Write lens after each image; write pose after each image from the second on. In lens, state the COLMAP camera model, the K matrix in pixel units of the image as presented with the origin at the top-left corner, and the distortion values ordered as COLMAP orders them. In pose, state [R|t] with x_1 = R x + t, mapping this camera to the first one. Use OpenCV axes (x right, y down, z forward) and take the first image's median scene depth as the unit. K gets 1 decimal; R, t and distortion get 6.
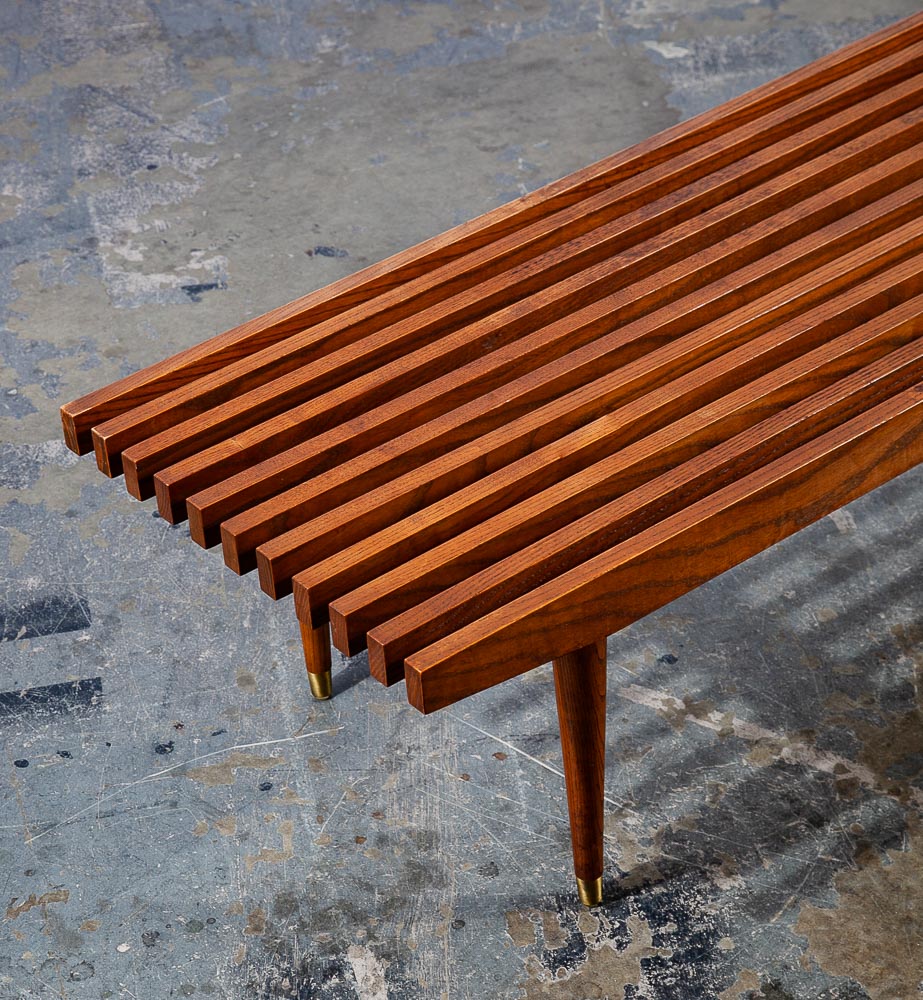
lens RADIAL K [[2783.1, 0, 461.2], [0, 2783.1, 608.9], [0, 0, 1]] dist [0.322971, 0.000000]
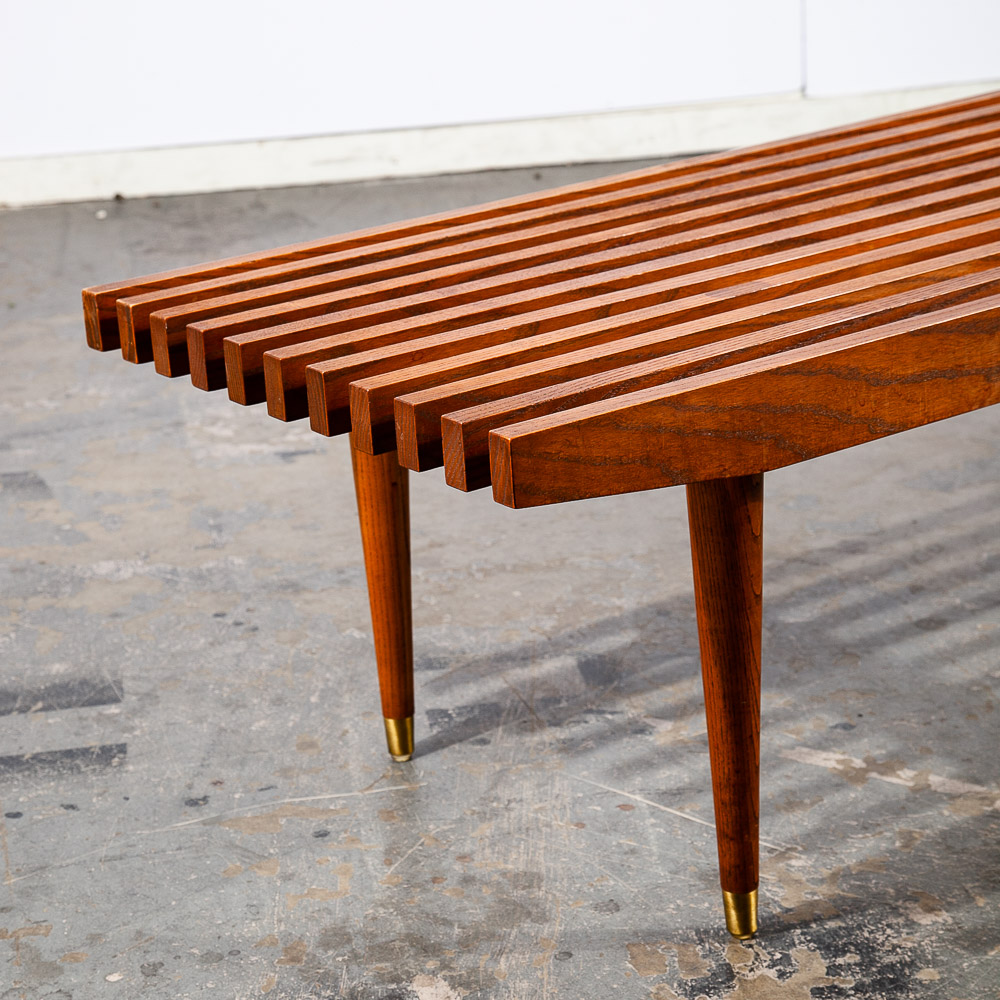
lens RADIAL K [[2774.8, 0, 506.1], [0, 2774.8, 554.8], [0, 0, 1]] dist [0.226666, 0.000000]
pose [[0.998858, 0.015886, -0.045052, 0.014645], [-0.028711, 0.953382, -0.300398, 0.221713], [0.038180, 0.301349, 0.952749, 0.247067]]
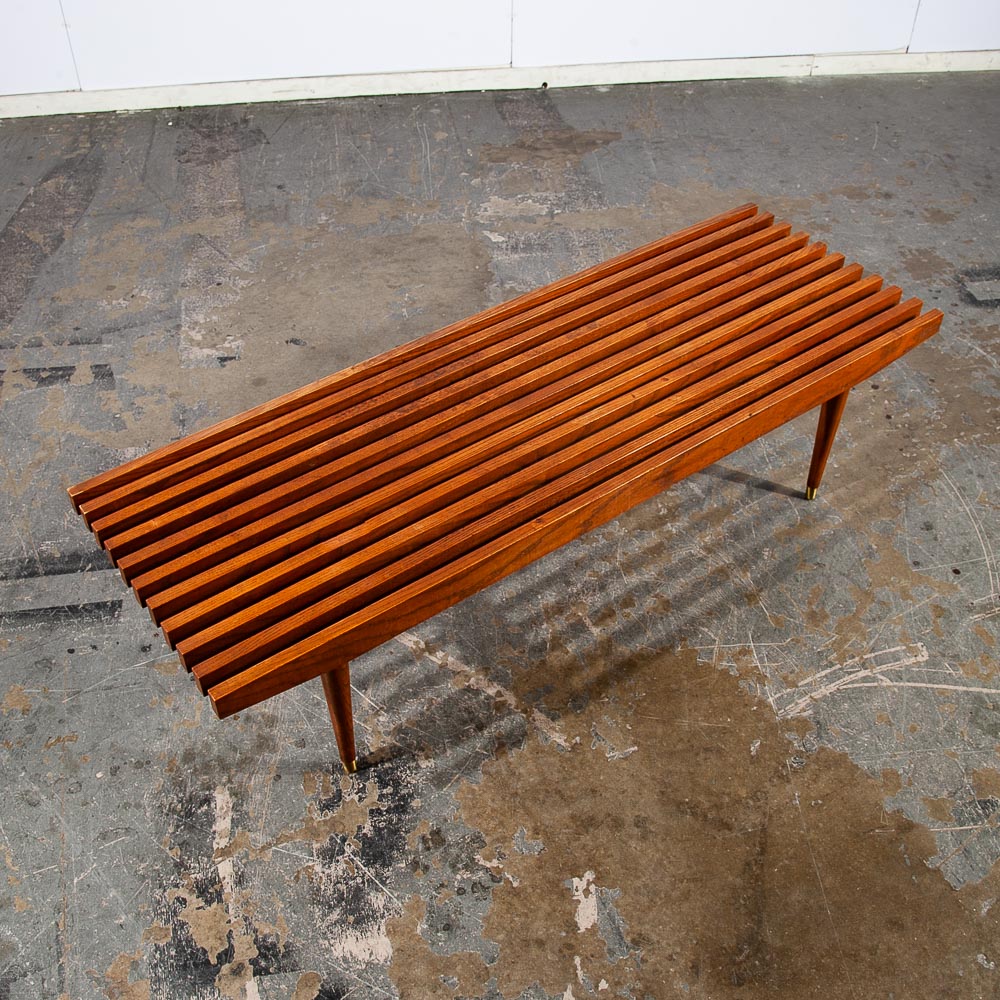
lens RADIAL K [[1198.4, 0, 517.4], [0, 1198.4, 529.1], [0, 0, 1]] dist [-0.082902, 0.000000]
pose [[0.996999, 0.072454, 0.027279, 0.117636], [-0.075458, 0.988227, 0.133096, -0.158143], [-0.017314, -0.134755, 0.990728, 0.224423]]
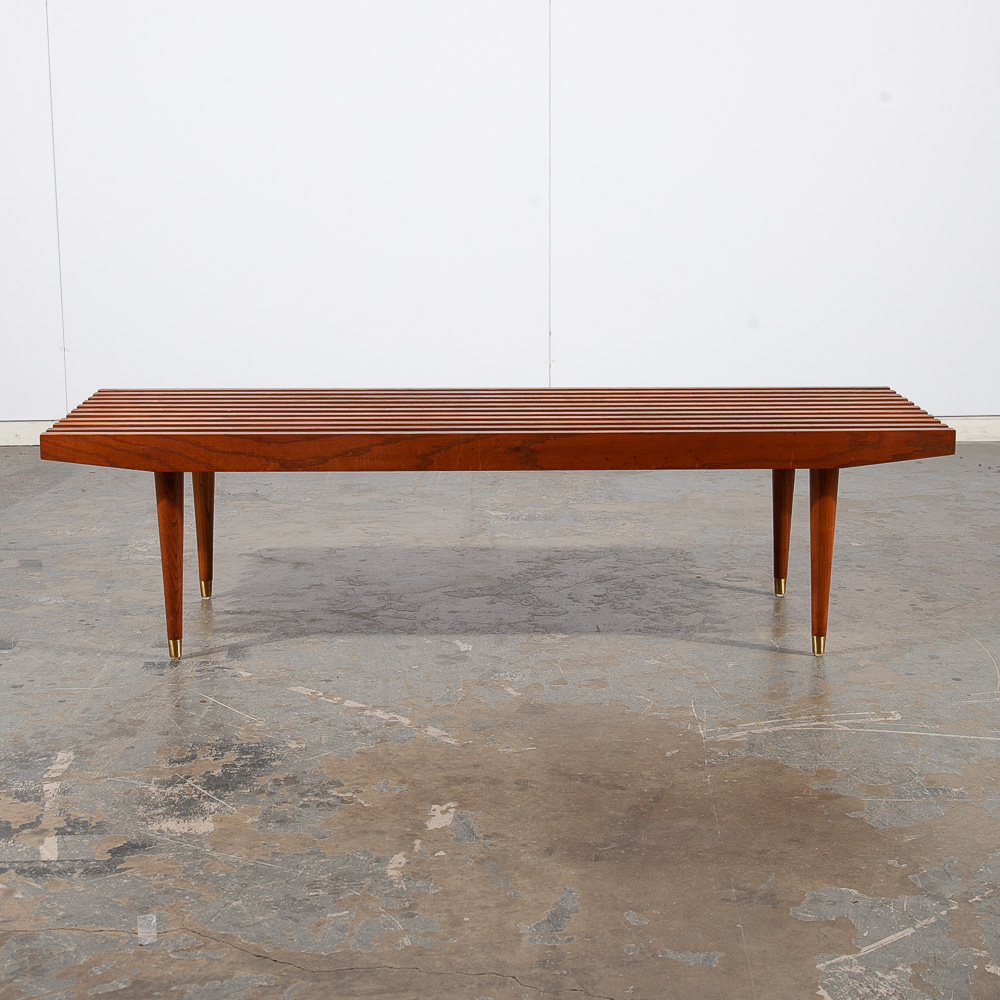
lens RADIAL K [[1900.1, 0, 499.7], [0, 1900.1, 502.0], [0, 0, 1]] dist [0.071550, 0.000000]
pose [[0.986582, 0.084410, -0.139755, 0.343905], [-0.135786, 0.899508, -0.415269, 0.401030], [0.090658, 0.428674, 0.898899, -0.062853]]
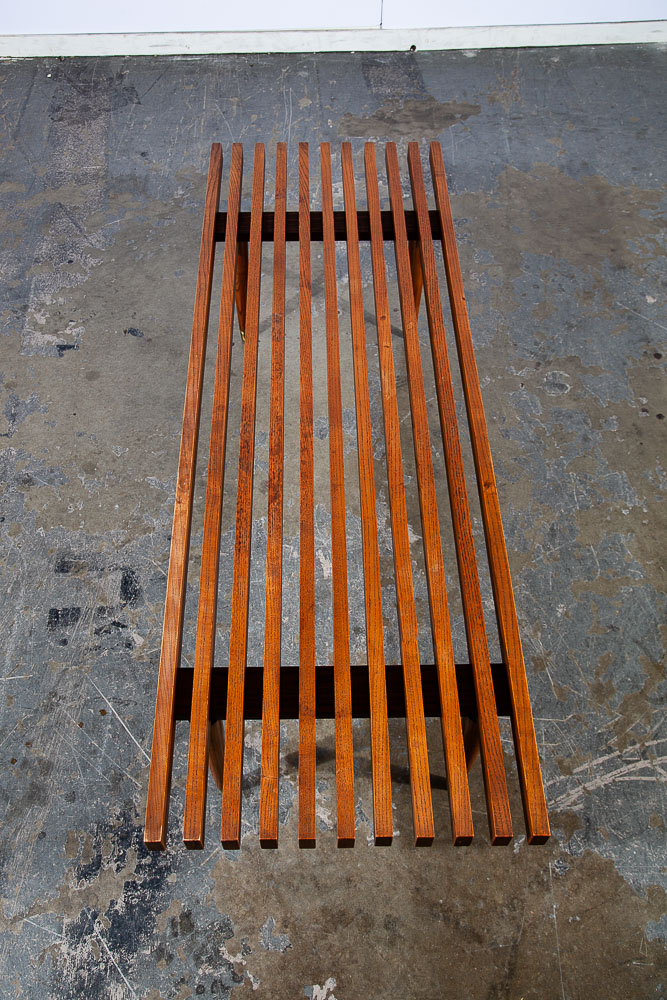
lens RADIAL K [[911.1, 0, 338.7], [0, 911.1, 505.7], [0, 0, 1]] dist [0.004328, 0.000000]
pose [[0.989487, 0.140761, -0.033201, 0.176963], [-0.124464, 0.945730, 0.300172, -0.292532], [0.073652, -0.292884, 0.953307, 0.464464]]
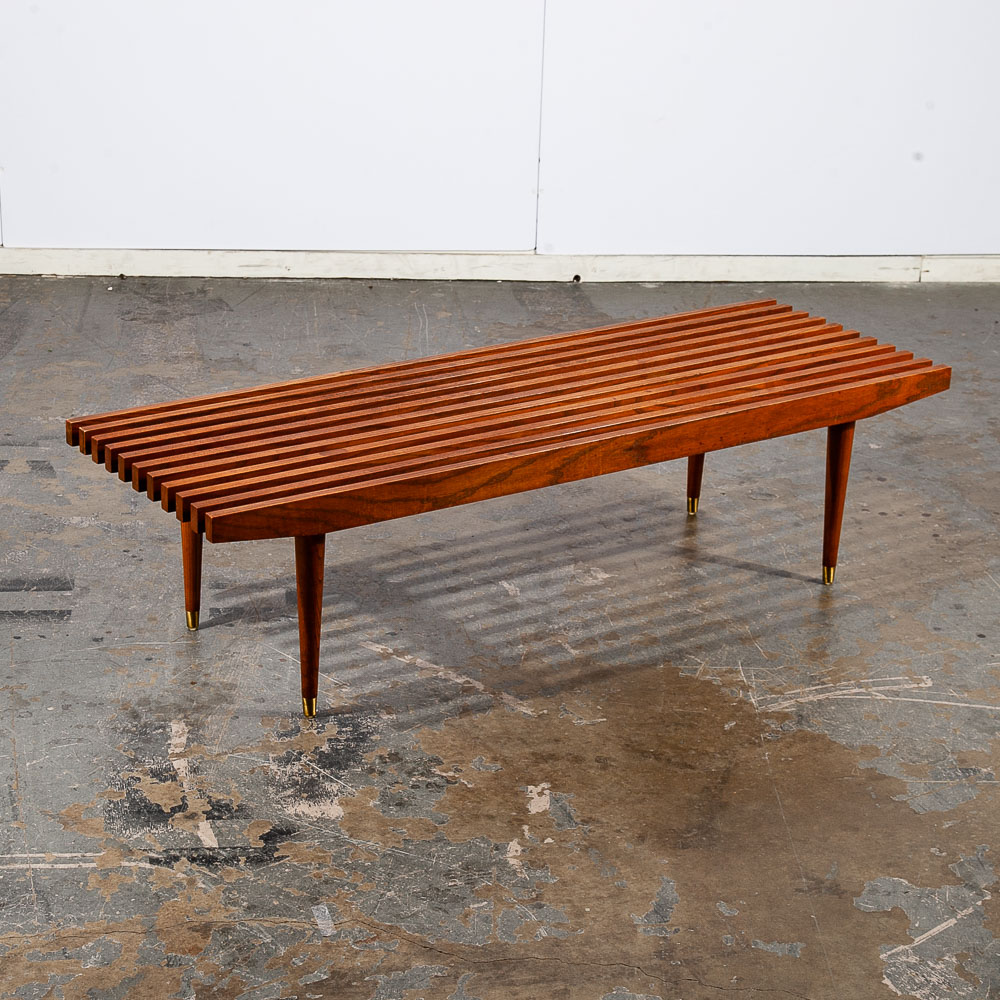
lens RADIAL K [[2539.3, 0, 500.0], [0, 2539.3, 507.3], [0, 0, 1]] dist [0.165373, 0.000000]
pose [[0.992263, 0.114363, -0.048323, 0.221441], [-0.123221, 0.954766, -0.270626, 0.386630], [0.015187, 0.274486, 0.961471, -0.590323]]
